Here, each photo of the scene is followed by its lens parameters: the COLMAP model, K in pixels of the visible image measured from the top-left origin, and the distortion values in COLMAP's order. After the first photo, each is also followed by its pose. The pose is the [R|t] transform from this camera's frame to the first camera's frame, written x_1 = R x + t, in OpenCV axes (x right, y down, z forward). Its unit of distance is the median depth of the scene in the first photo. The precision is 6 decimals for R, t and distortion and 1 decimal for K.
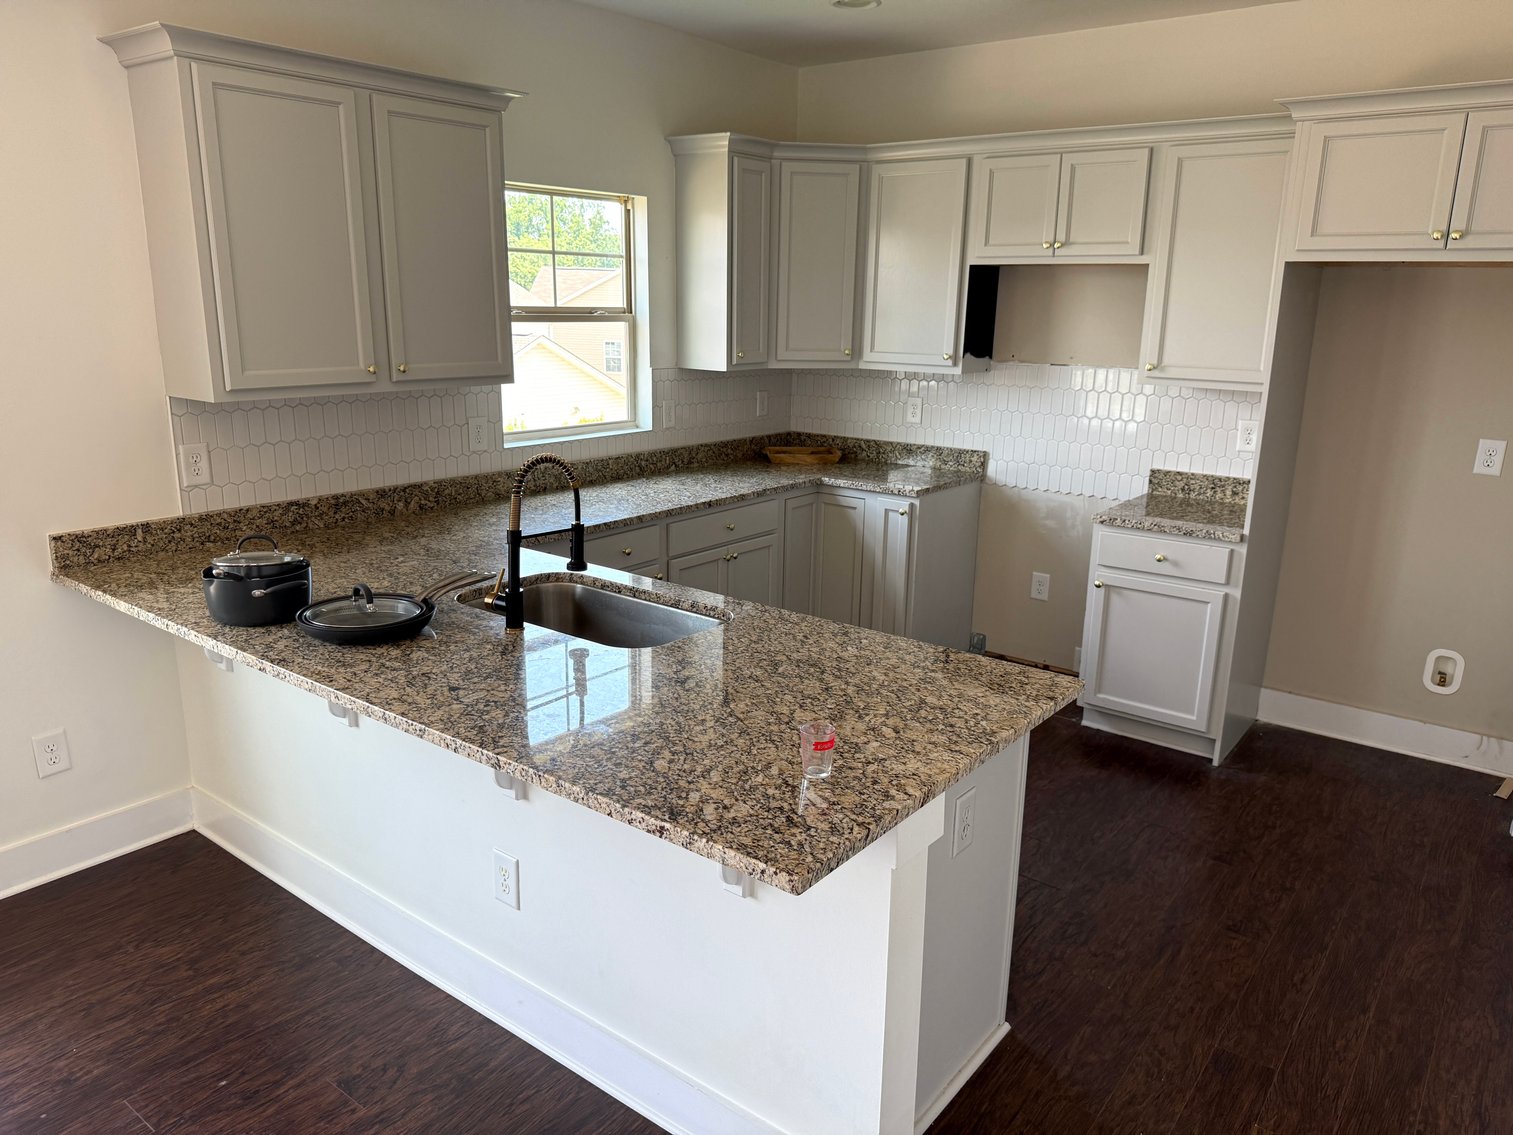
lens RADIAL K [[1065.1, 0, 720.9], [0, 1065.1, 582.6], [0, 0, 1]] dist [0.035873, -0.082749]
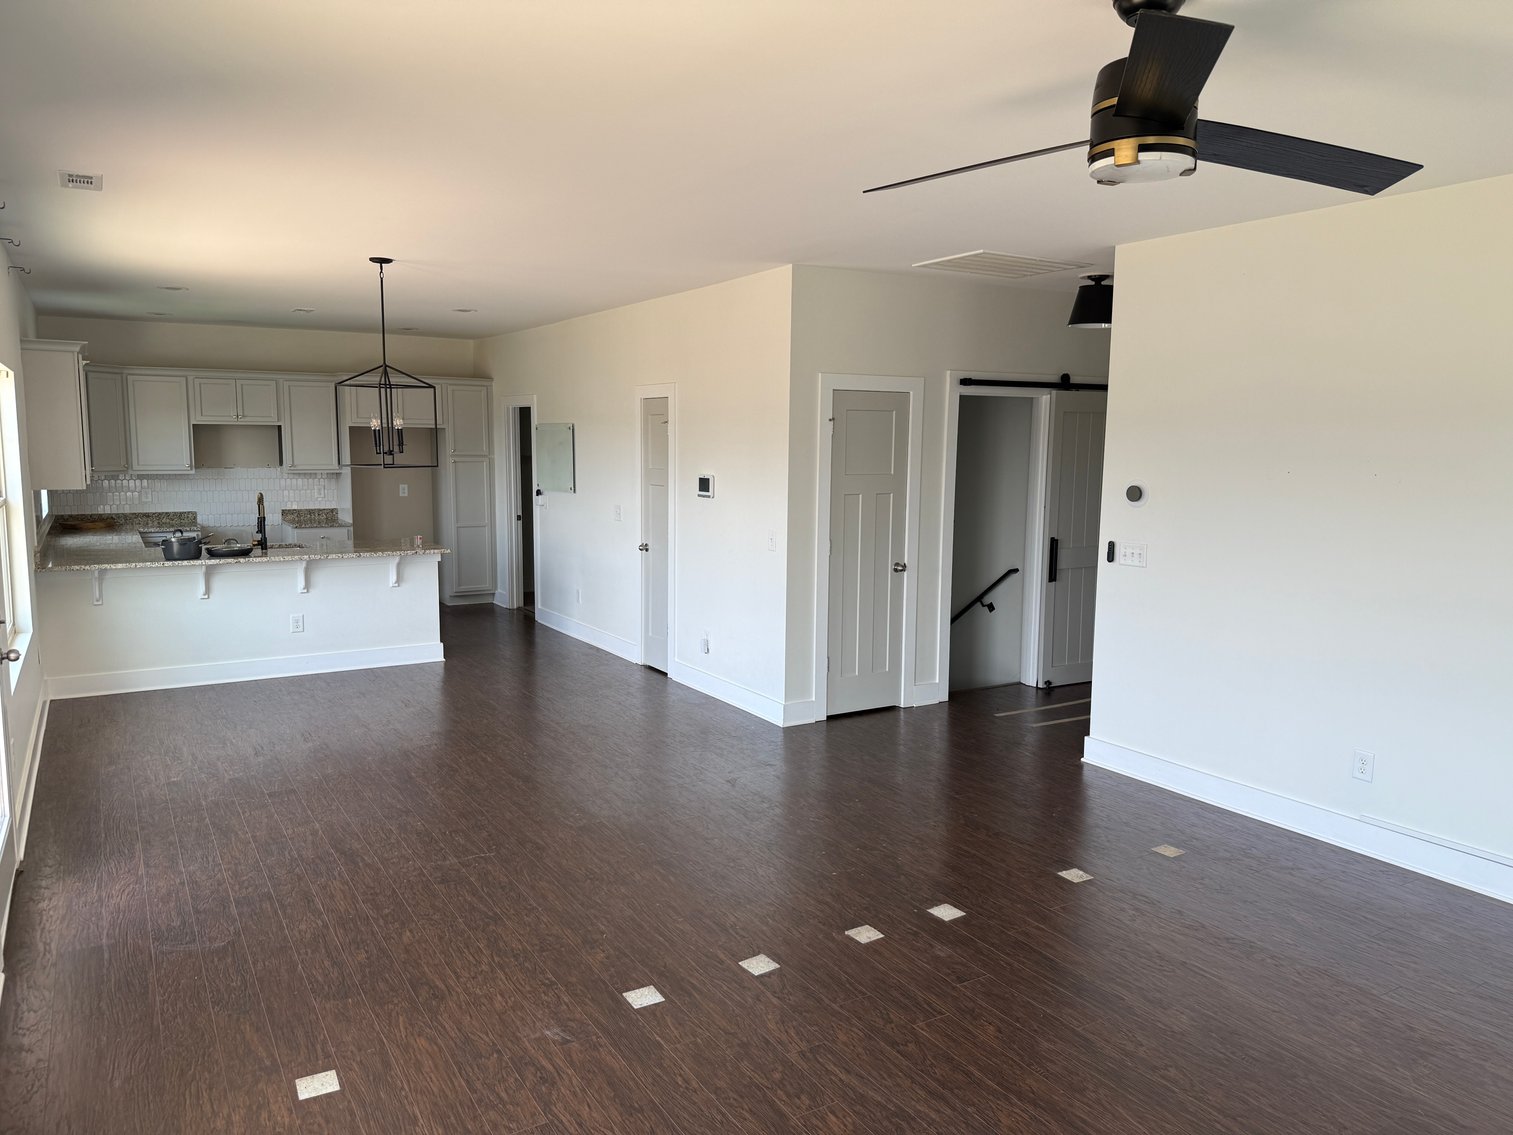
lens RADIAL K [[1059.1, 0, 761.4], [0, 1059.1, 573.6], [0, 0, 1]] dist [0.119634, -0.206878]
pose [[0.332079, -0.127811, 0.934552, -1.519340], [0.239760, 0.969673, 0.047419, 0.176059], [-0.912271, 0.208321, 0.352652, -0.784005]]
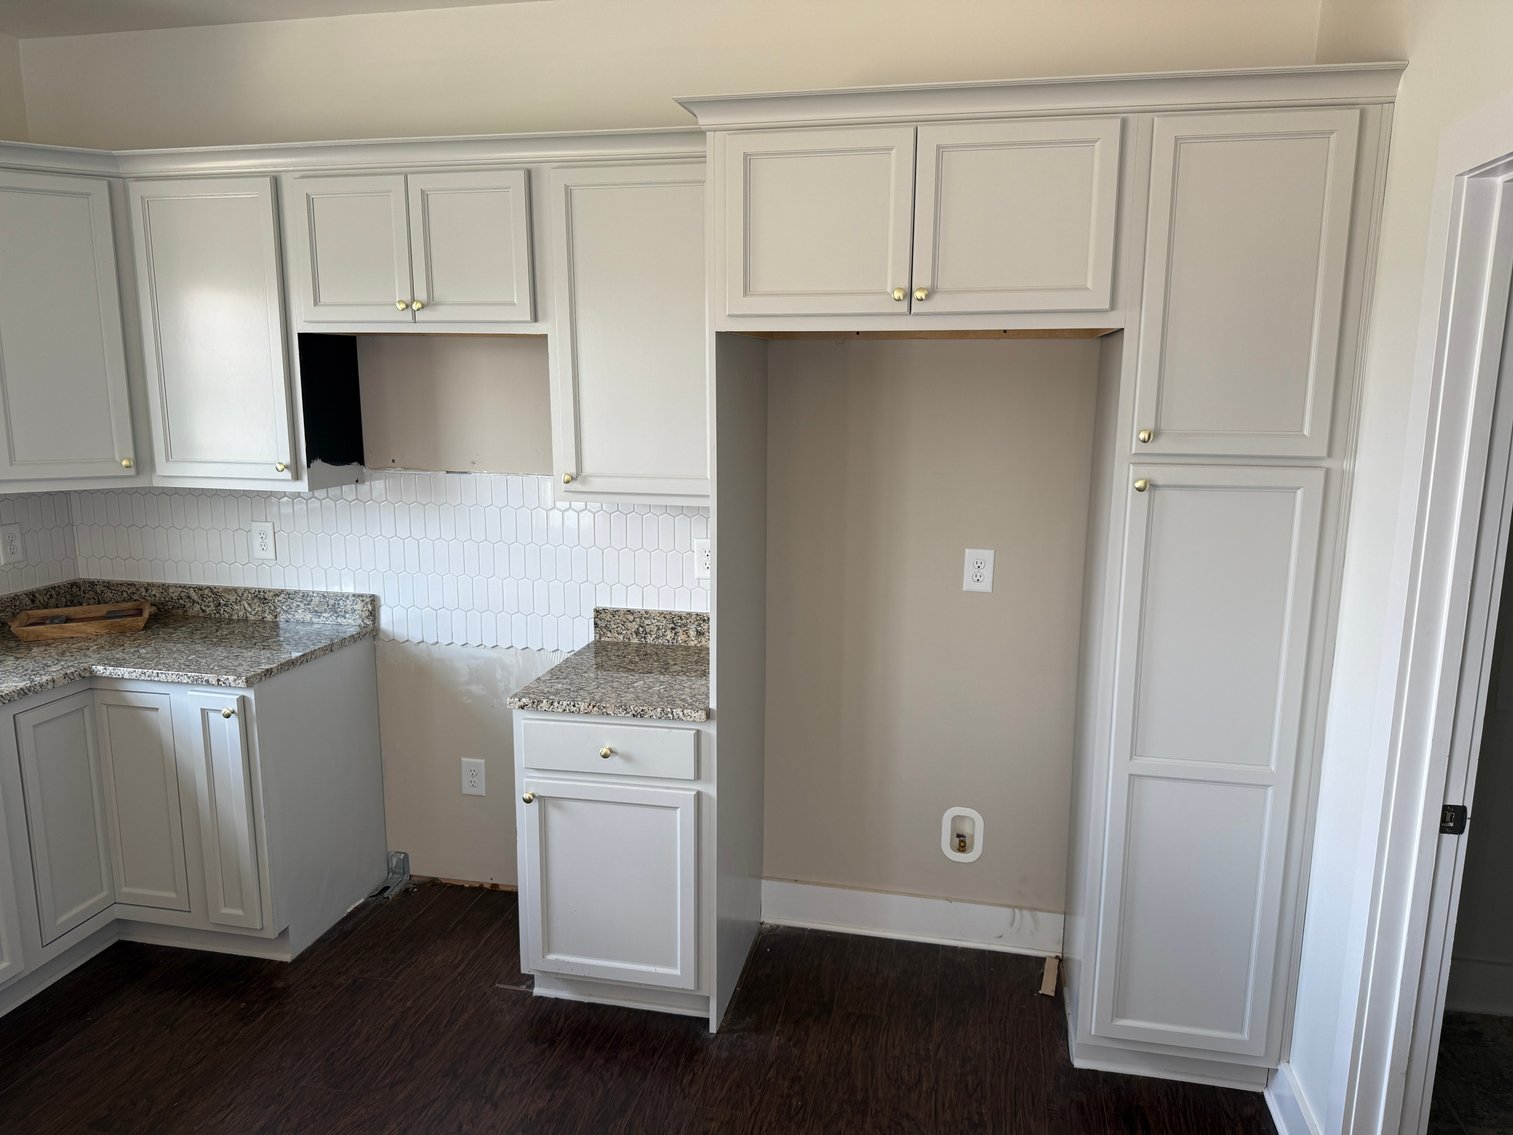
lens RADIAL K [[1059.1, 0, 761.4], [0, 1059.1, 573.6], [0, 0, 1]] dist [0.119634, -0.206878]
pose [[0.888510, -0.087366, 0.450464, 0.181295], [0.120304, 0.991719, -0.044951, -0.085799], [-0.442807, 0.094132, 0.891662, 0.299681]]
